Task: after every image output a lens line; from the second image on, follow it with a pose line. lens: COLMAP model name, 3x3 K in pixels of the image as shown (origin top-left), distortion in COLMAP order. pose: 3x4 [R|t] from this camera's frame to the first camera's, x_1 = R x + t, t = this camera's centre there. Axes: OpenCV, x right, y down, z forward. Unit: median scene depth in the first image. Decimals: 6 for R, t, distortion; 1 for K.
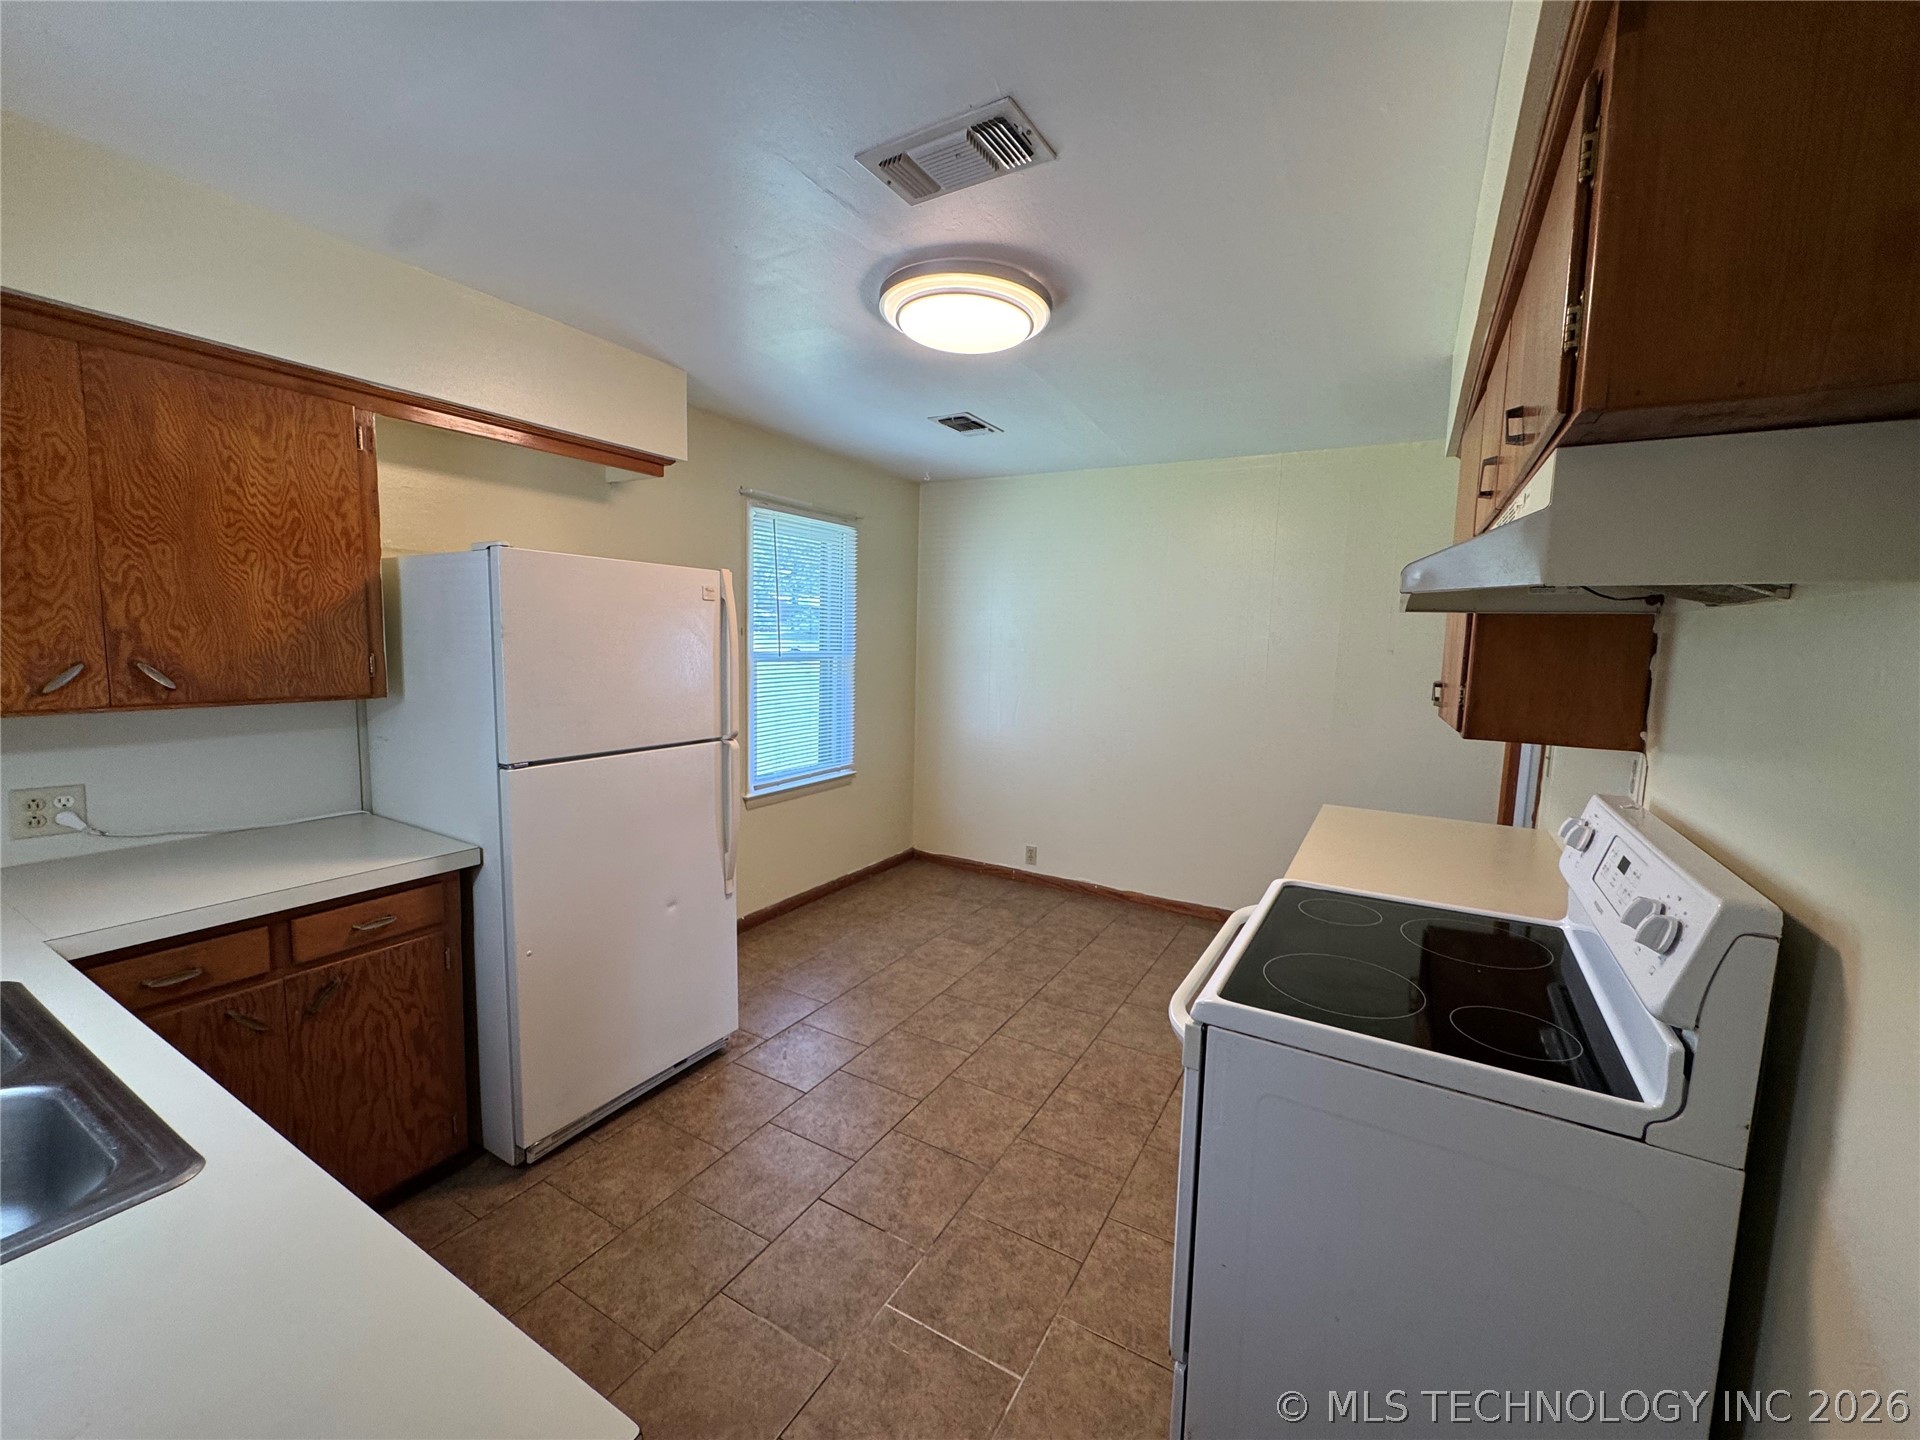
lens RADIAL K [[768.3, 0, 962.8], [0, 768.3, 719.7], [0, 0, 1]] dist [0.000666, -0.000346]
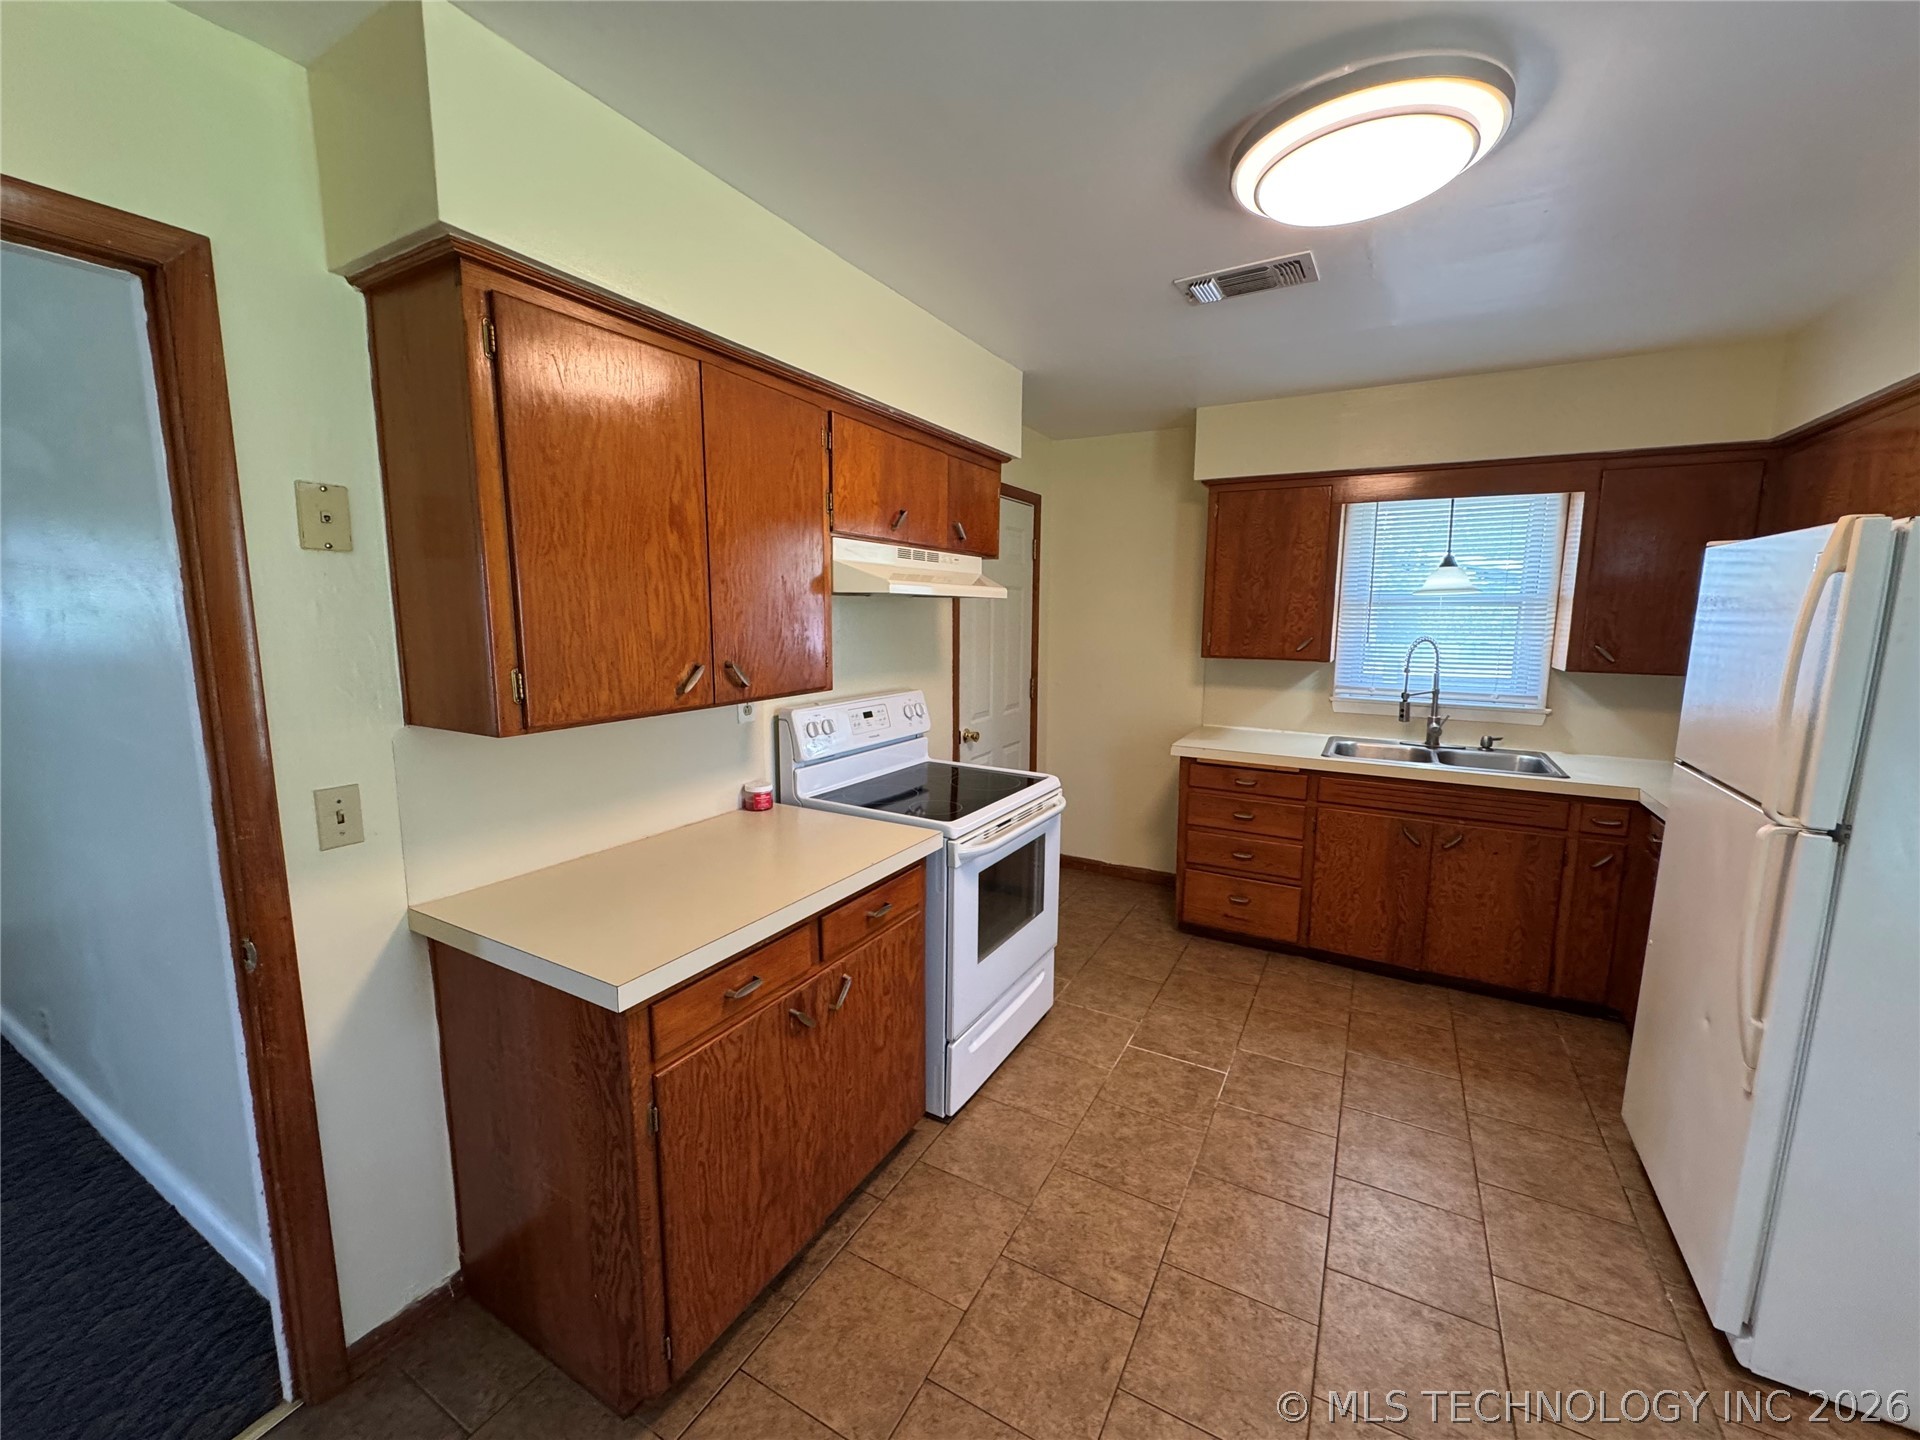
lens RADIAL K [[768.3, 0, 955.4], [0, 768.3, 720.8], [0, 0, 1]] dist [0.000666, -0.000346]
pose [[-0.999603, -0.025716, -0.011518, 0.360422], [-0.027782, 0.967754, 0.250361, -0.200757], [0.004708, 0.250581, -0.968084, 1.778612]]
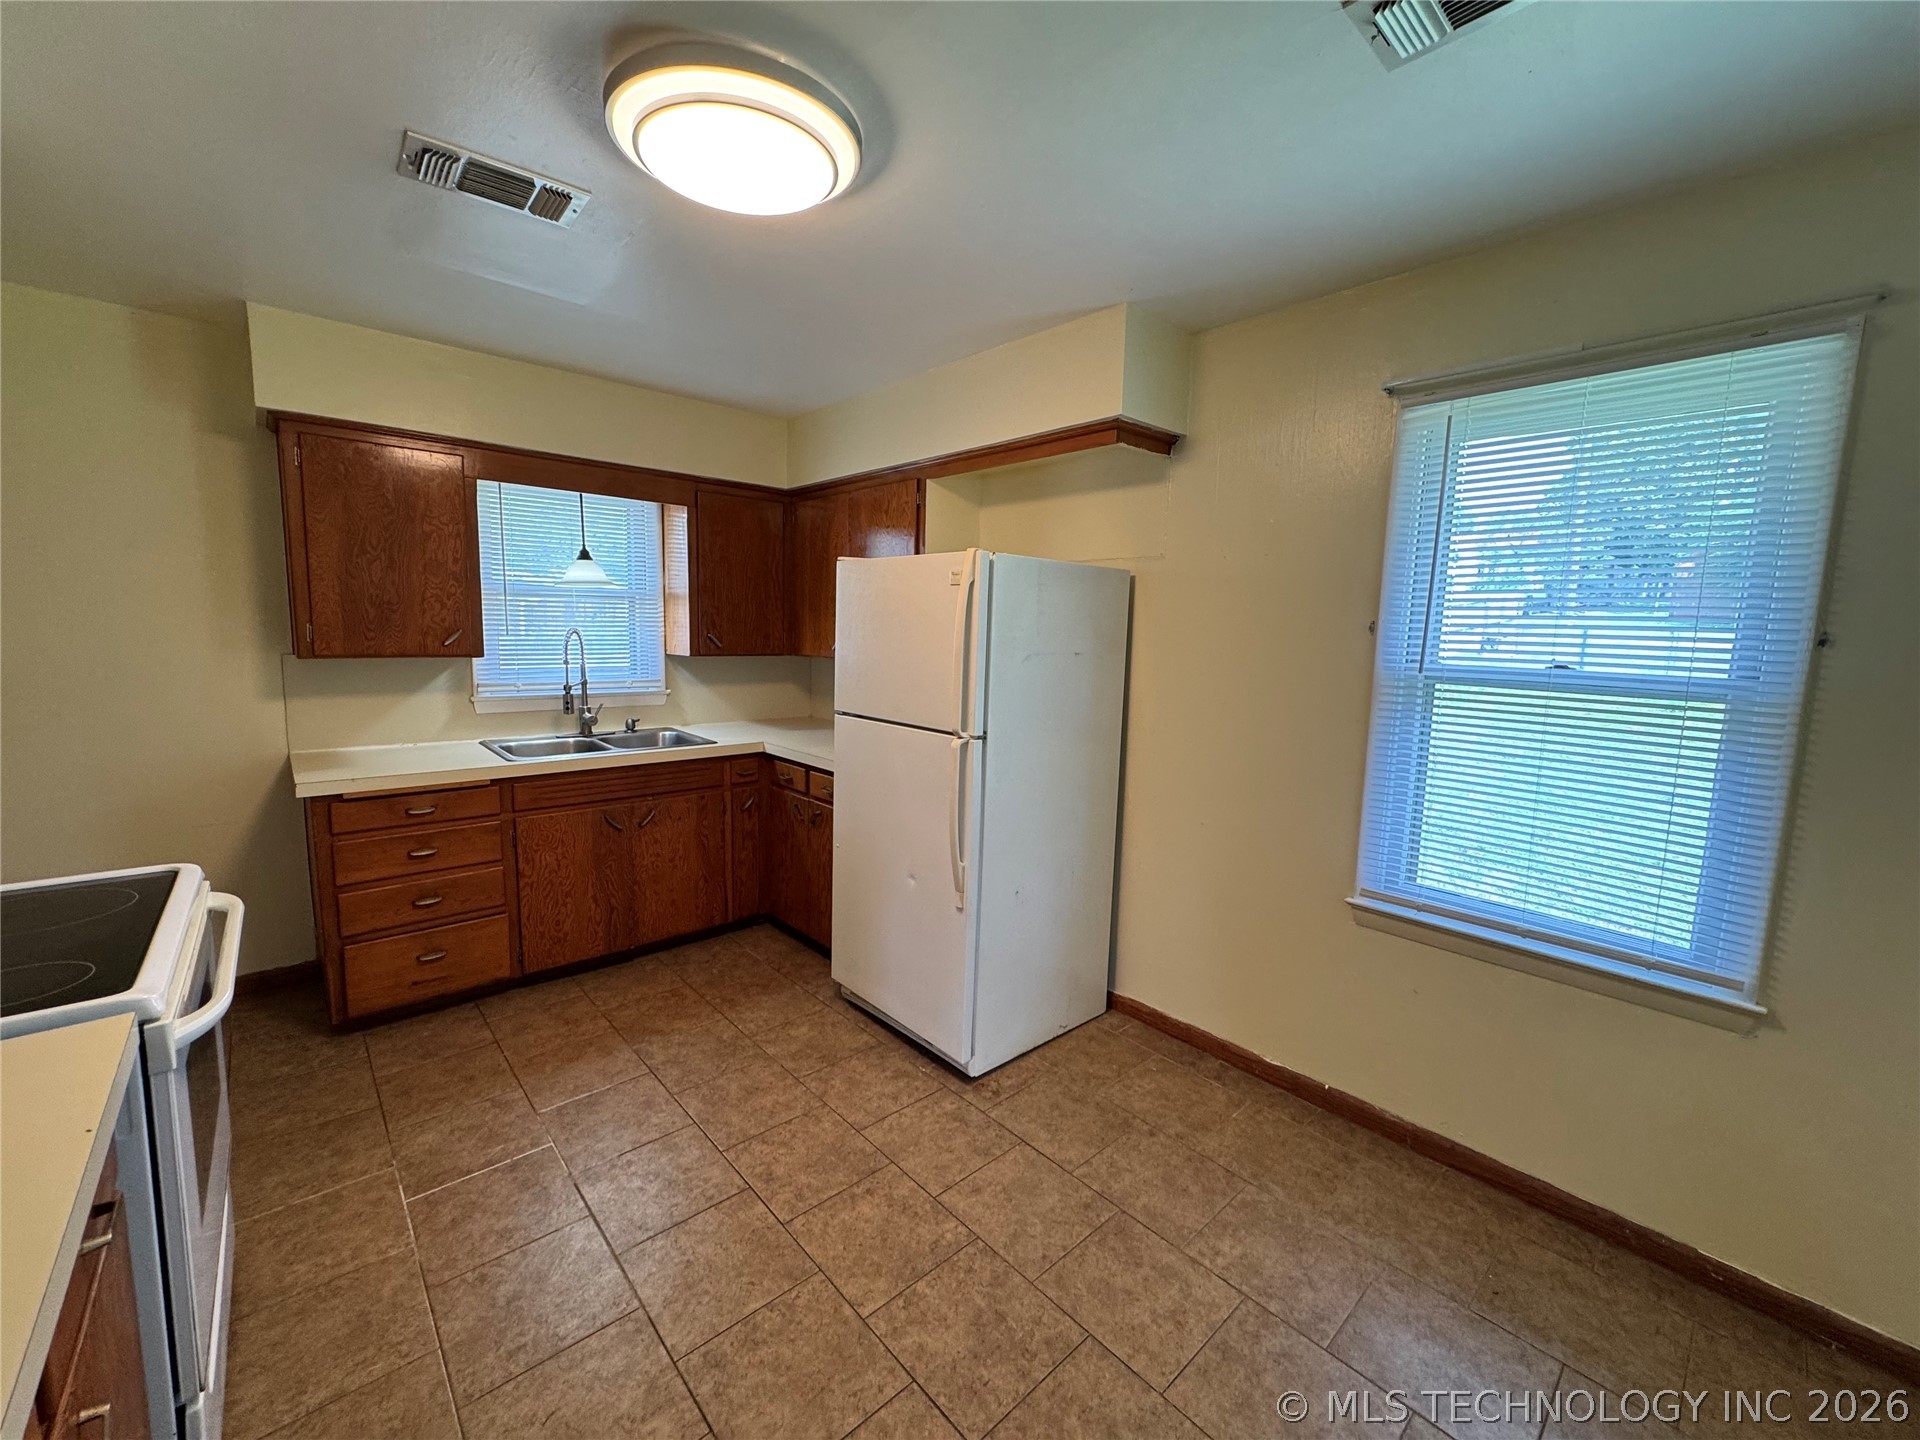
lens RADIAL K [[768.3, 0, 958.5], [0, 768.3, 719.0], [0, 0, 1]] dist [0.000666, -0.000346]
pose [[-0.308556, 0.087250, -0.947196, 0.645021], [-0.133642, 0.981931, 0.133985, -0.137235], [0.941771, 0.167927, -0.291321, 1.470725]]
